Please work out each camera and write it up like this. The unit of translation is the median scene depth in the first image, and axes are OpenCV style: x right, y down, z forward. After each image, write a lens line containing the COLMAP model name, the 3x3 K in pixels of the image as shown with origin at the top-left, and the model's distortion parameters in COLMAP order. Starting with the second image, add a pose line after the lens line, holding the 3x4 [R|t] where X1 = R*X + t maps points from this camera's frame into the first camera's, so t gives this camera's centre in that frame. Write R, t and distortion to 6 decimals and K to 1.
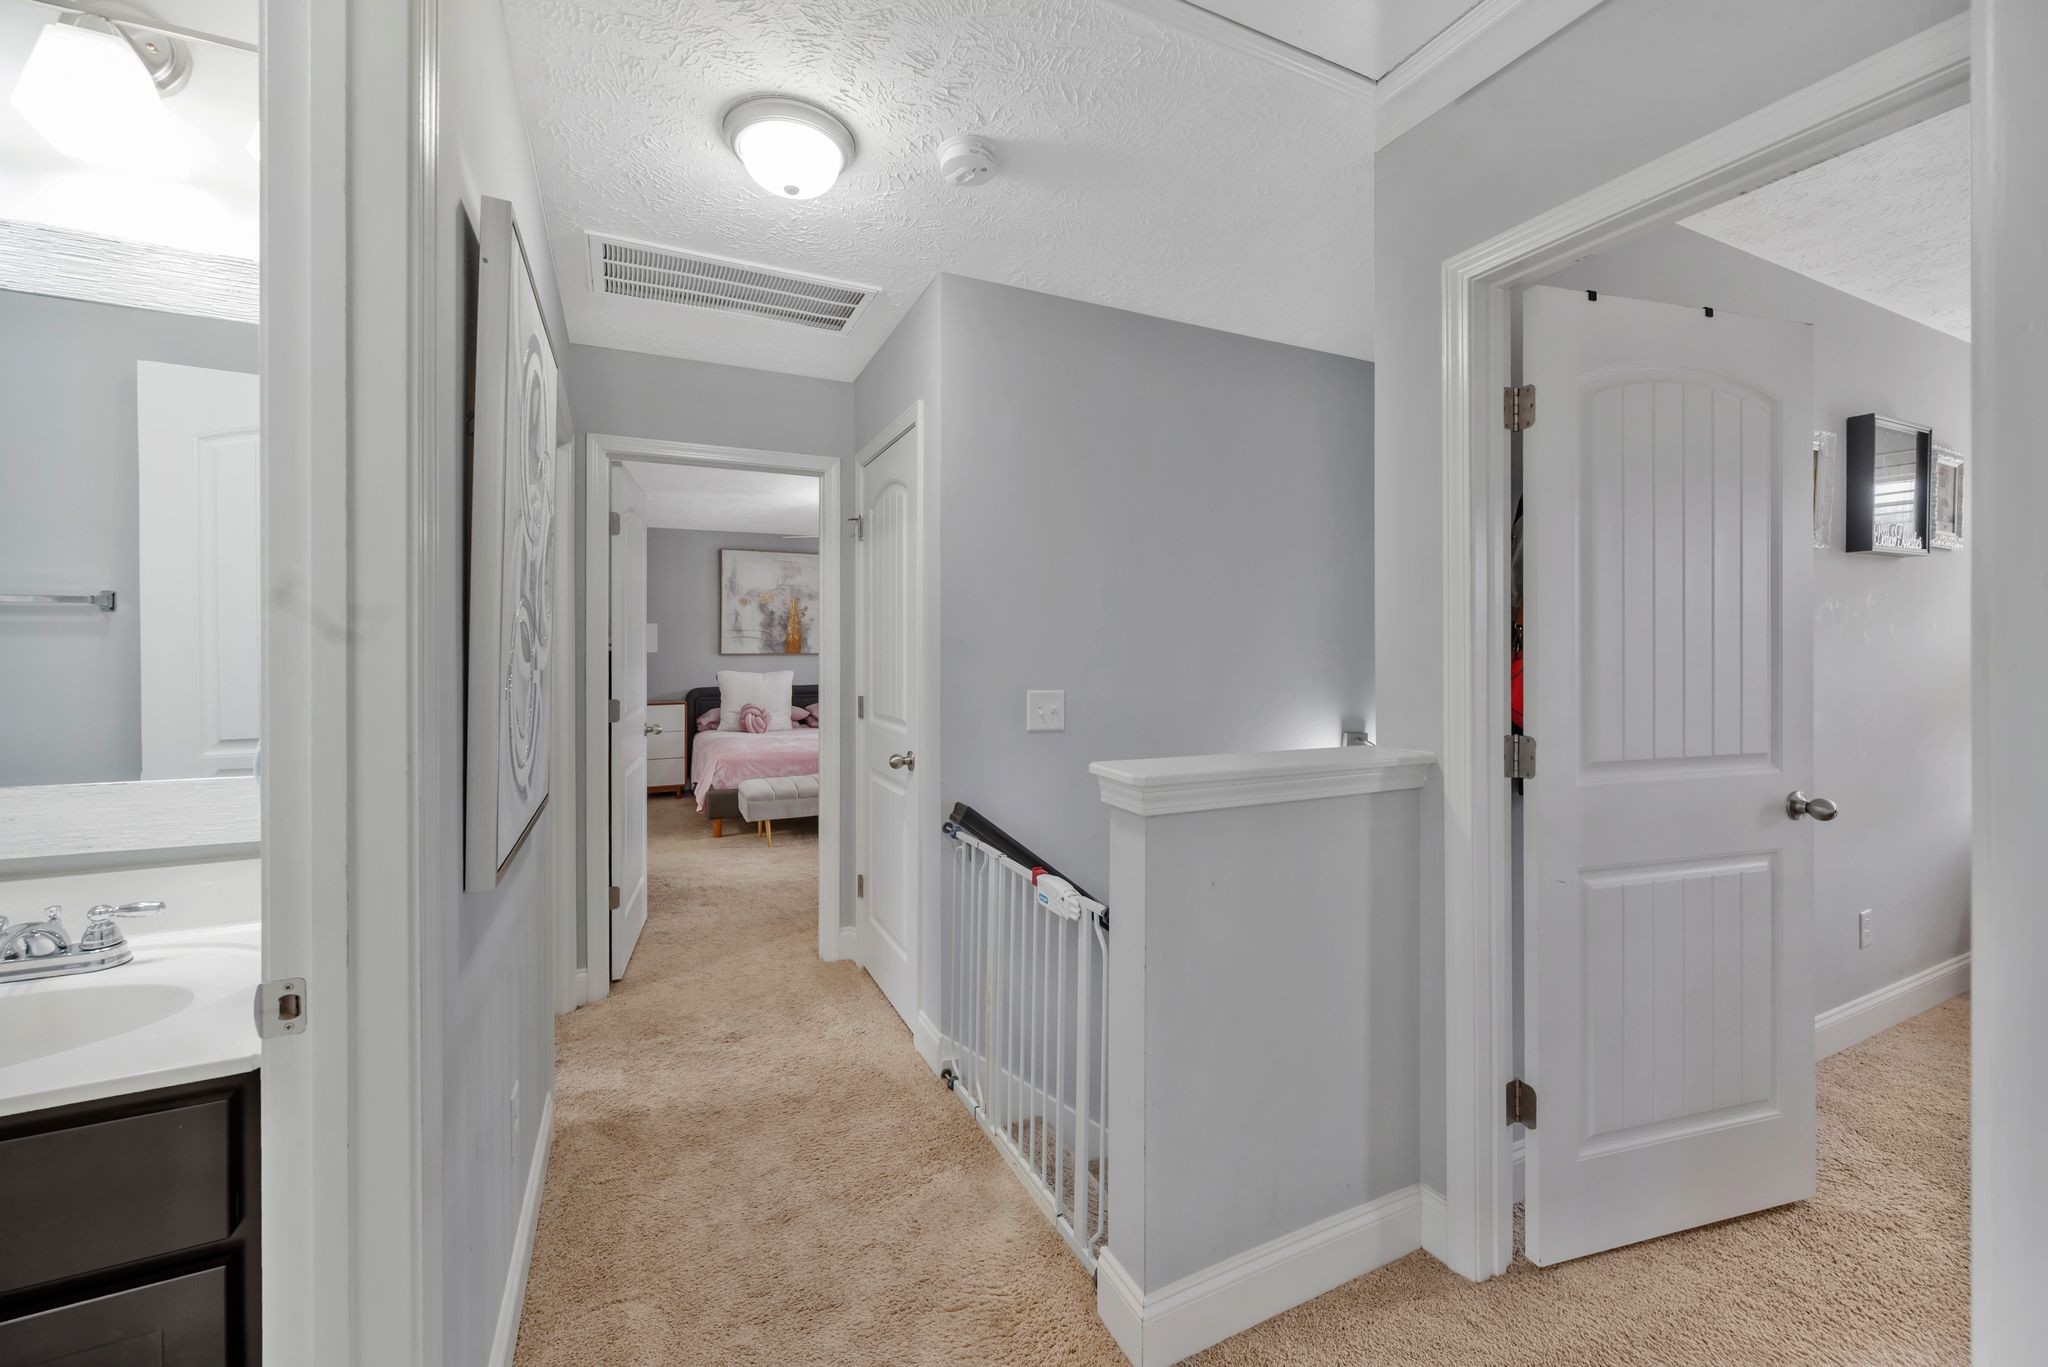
lens RADIAL K [[846.6, 0, 1068.3], [0, 846.6, 652.1], [0, 0, 1]] dist [0.001309, 0.000221]
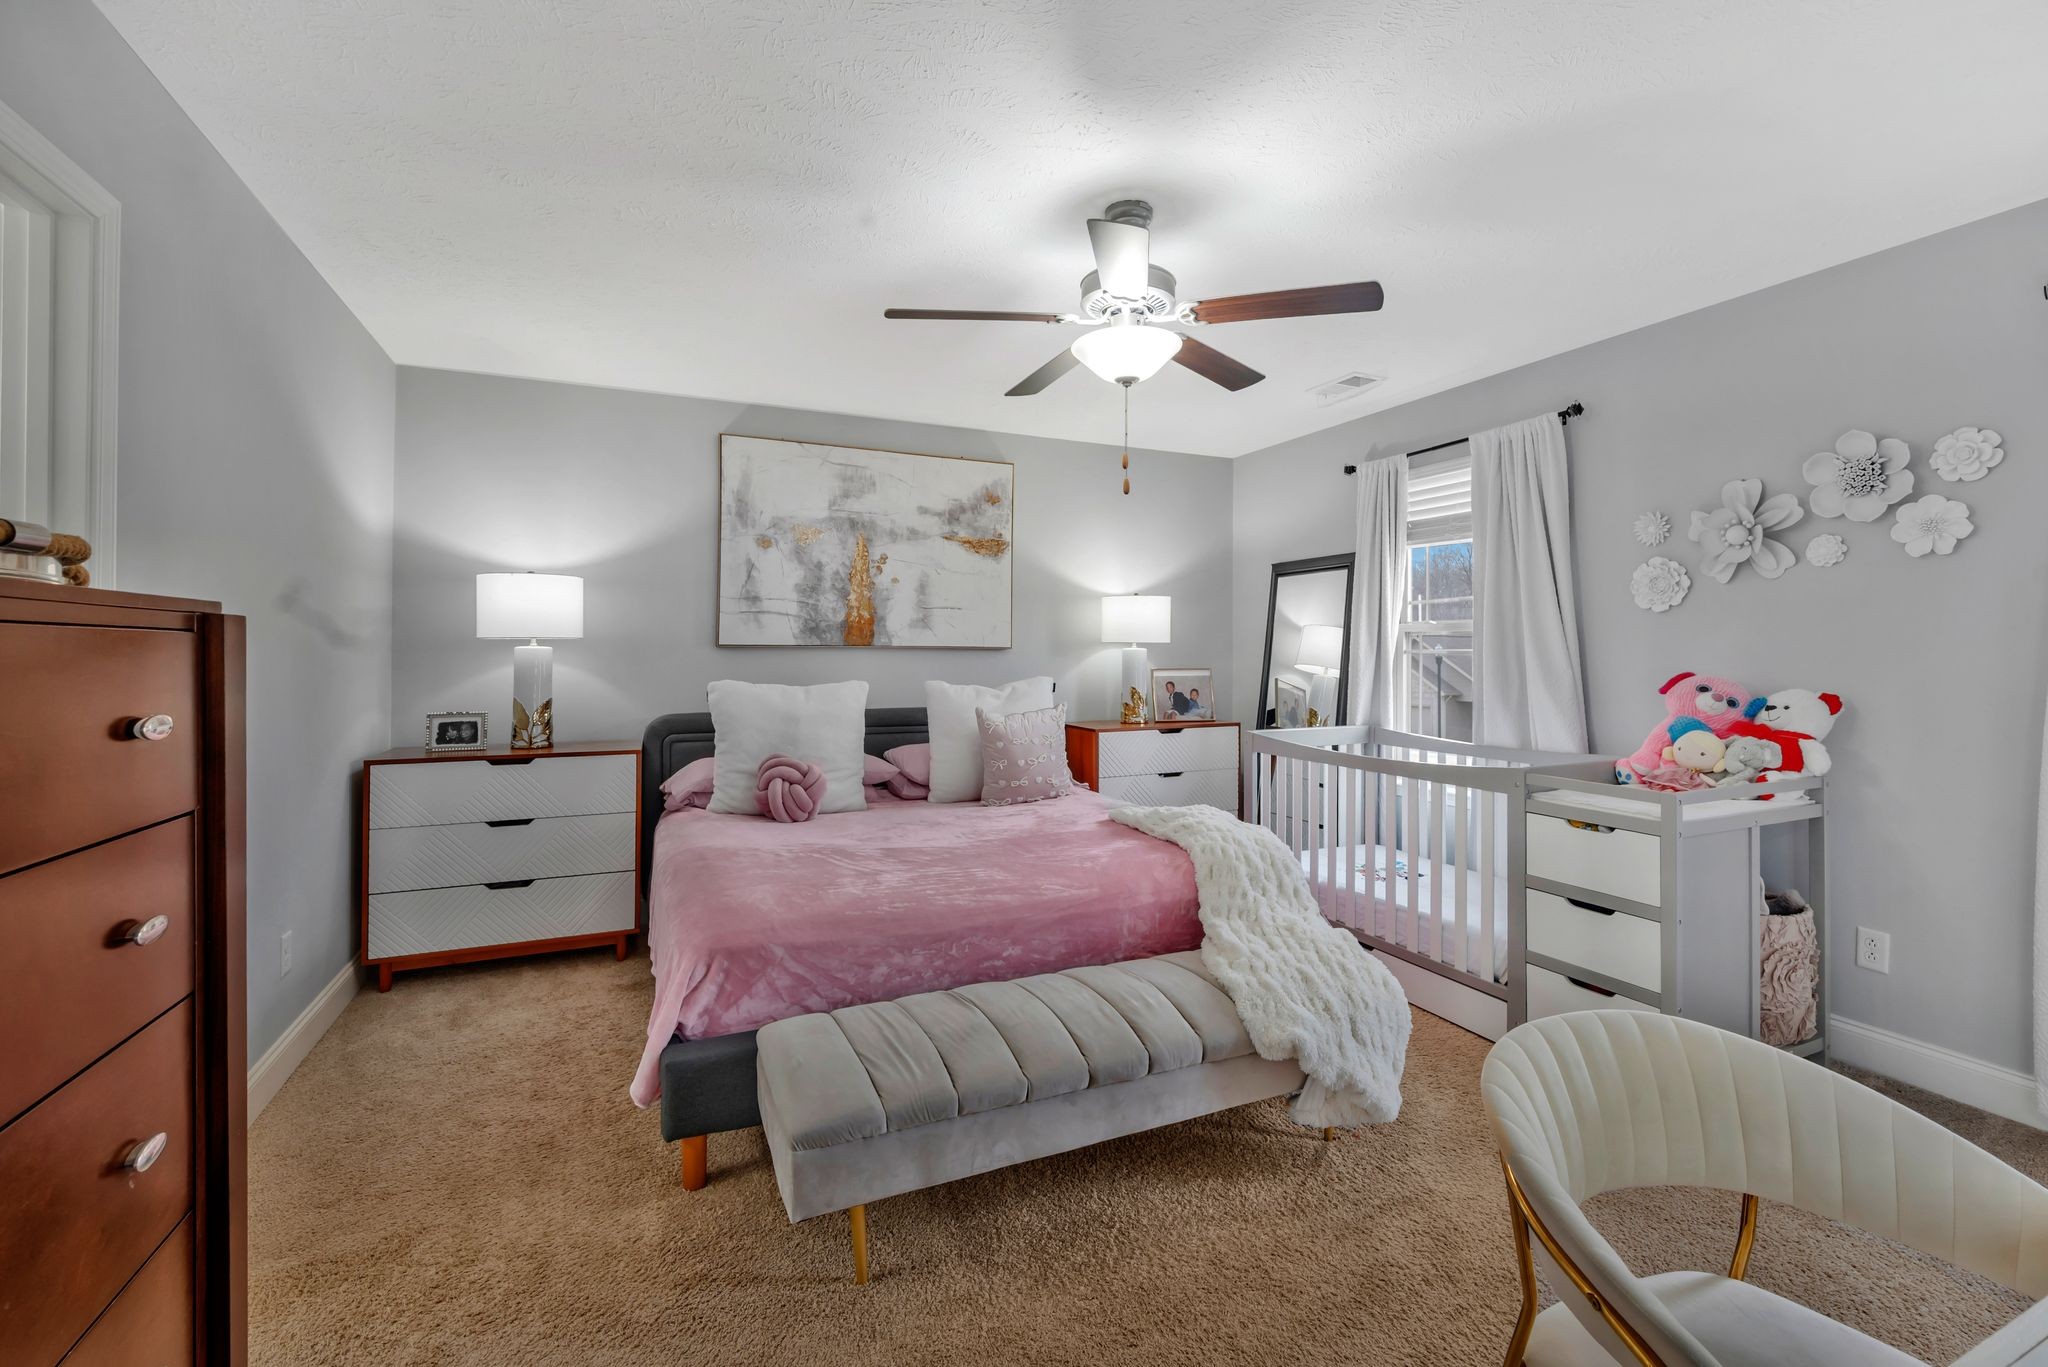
lens RADIAL K [[824.9, 0, 1024.0], [0, 824.9, 666.3], [0, 0, 1]] dist [-0.000155, -0.000045]
pose [[0.998837, 0.008412, -0.047485, -0.228243], [-0.008543, 0.999960, -0.002553, 0.015528], [0.047462, 0.002956, 0.998869, 0.576881]]
